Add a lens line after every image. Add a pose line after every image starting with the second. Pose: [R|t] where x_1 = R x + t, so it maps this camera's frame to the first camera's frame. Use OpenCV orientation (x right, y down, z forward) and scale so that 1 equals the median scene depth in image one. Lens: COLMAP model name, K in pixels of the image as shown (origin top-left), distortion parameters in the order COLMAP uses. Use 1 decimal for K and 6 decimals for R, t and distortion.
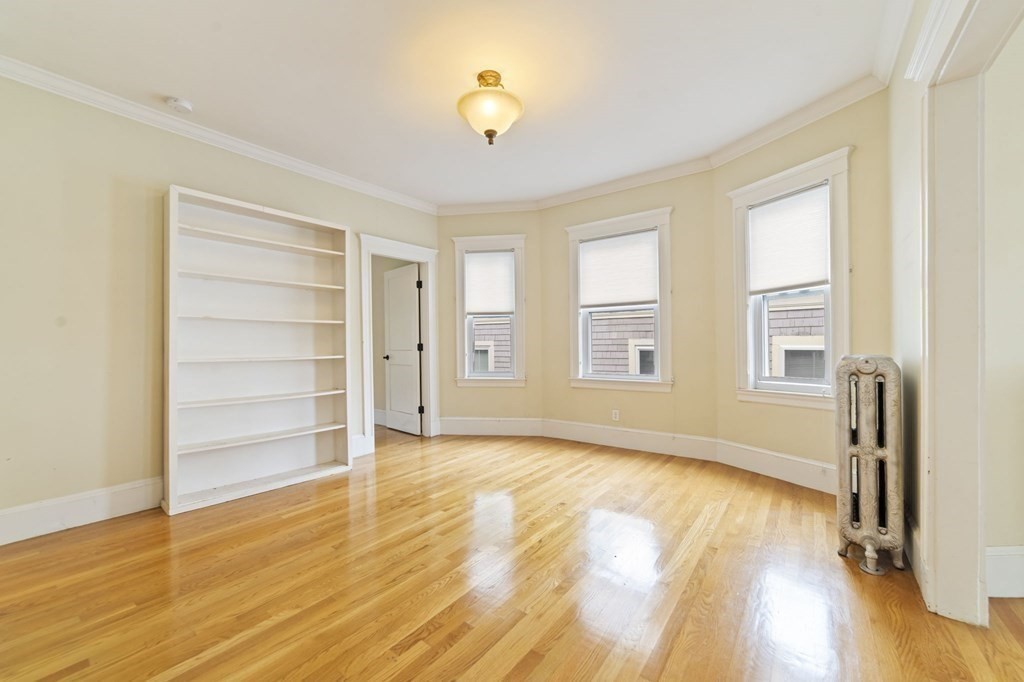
lens RADIAL K [[403.0, 0, 513.1], [0, 403.0, 346.9], [0, 0, 1]] dist [-0.013129, 0.000241]
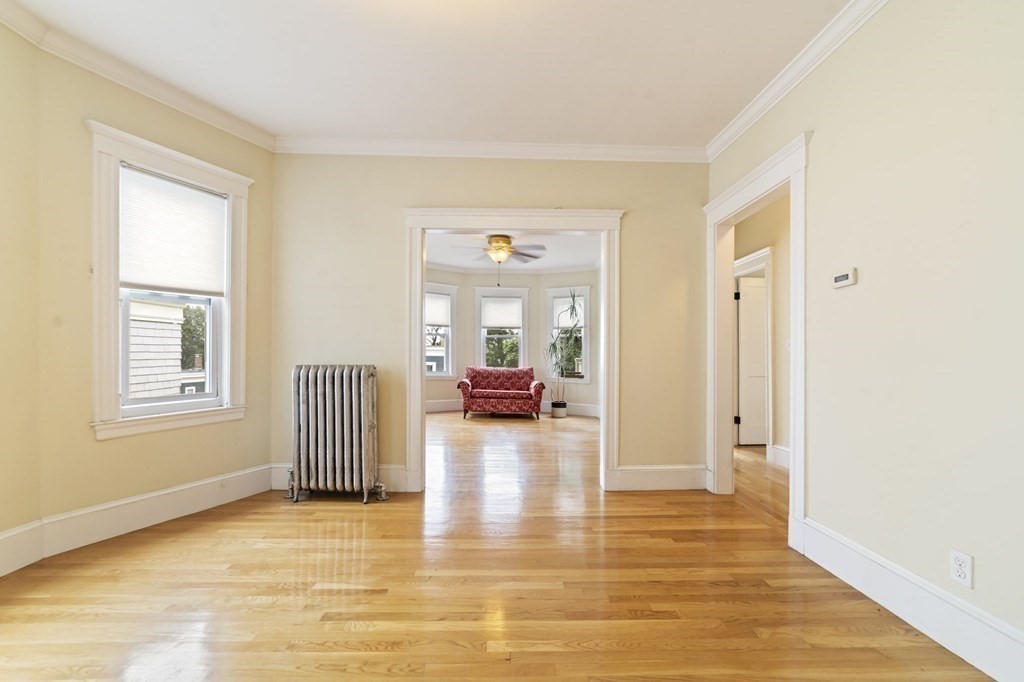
lens RADIAL K [[403.0, 0, 513.1], [0, 403.0, 346.9], [0, 0, 1]] dist [-0.013129, 0.000241]
pose [[-0.606435, 0.021086, 0.794853, -0.719161], [0.007617, 0.999756, -0.020710, -0.004682], [-0.795096, -0.006505, -0.606448, 1.584686]]
